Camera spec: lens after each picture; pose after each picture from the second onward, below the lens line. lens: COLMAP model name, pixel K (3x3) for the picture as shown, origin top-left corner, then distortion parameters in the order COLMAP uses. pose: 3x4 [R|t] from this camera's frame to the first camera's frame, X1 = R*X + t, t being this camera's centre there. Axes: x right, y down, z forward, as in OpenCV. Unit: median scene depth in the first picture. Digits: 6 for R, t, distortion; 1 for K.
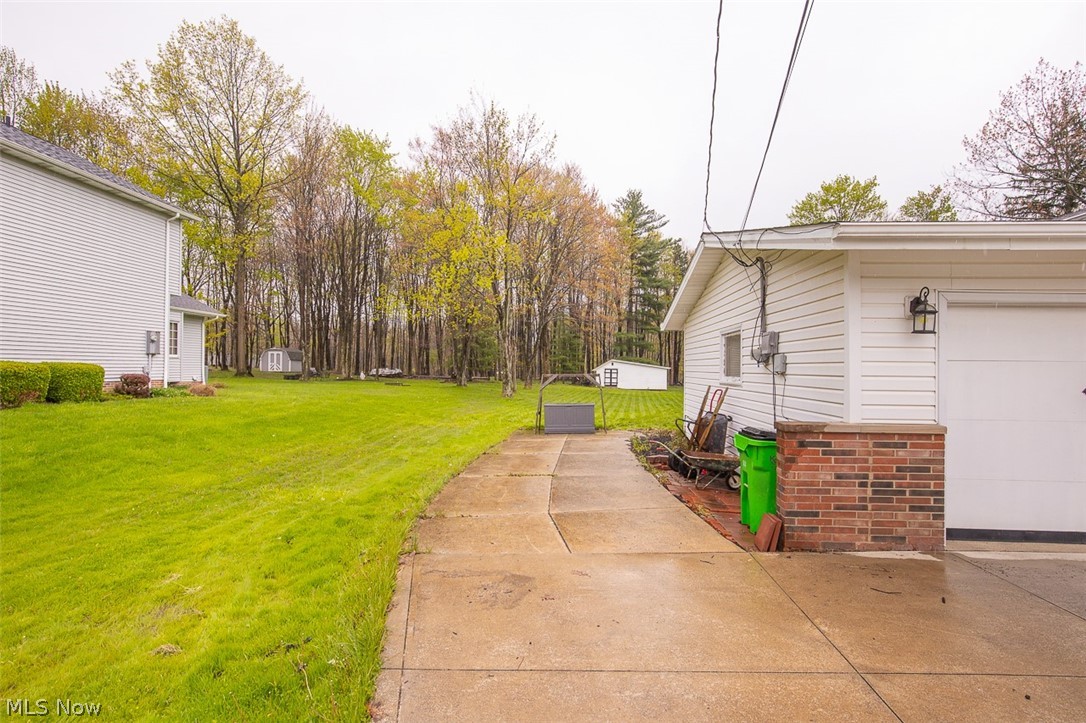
lens RADIAL K [[506.5, 0, 543.0], [0, 506.5, 361.5], [0, 0, 1]] dist [-0.020072, -0.000196]
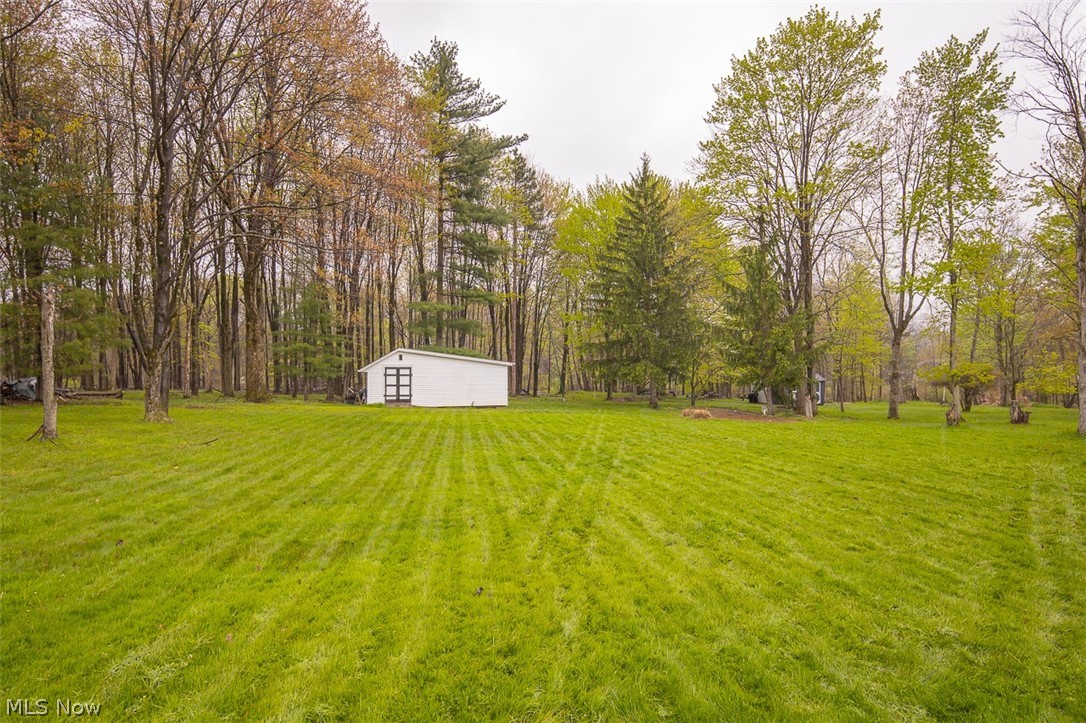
lens RADIAL K [[637.1, 0, 543.0], [0, 637.1, 361.5], [0, 0, 1]] dist [0.031248, -0.000058]
pose [[0.951983, -0.013822, 0.305838, 0.074992], [0.012318, 0.999901, 0.006848, 0.006039], [-0.305902, -0.002752, 0.952059, 0.347314]]
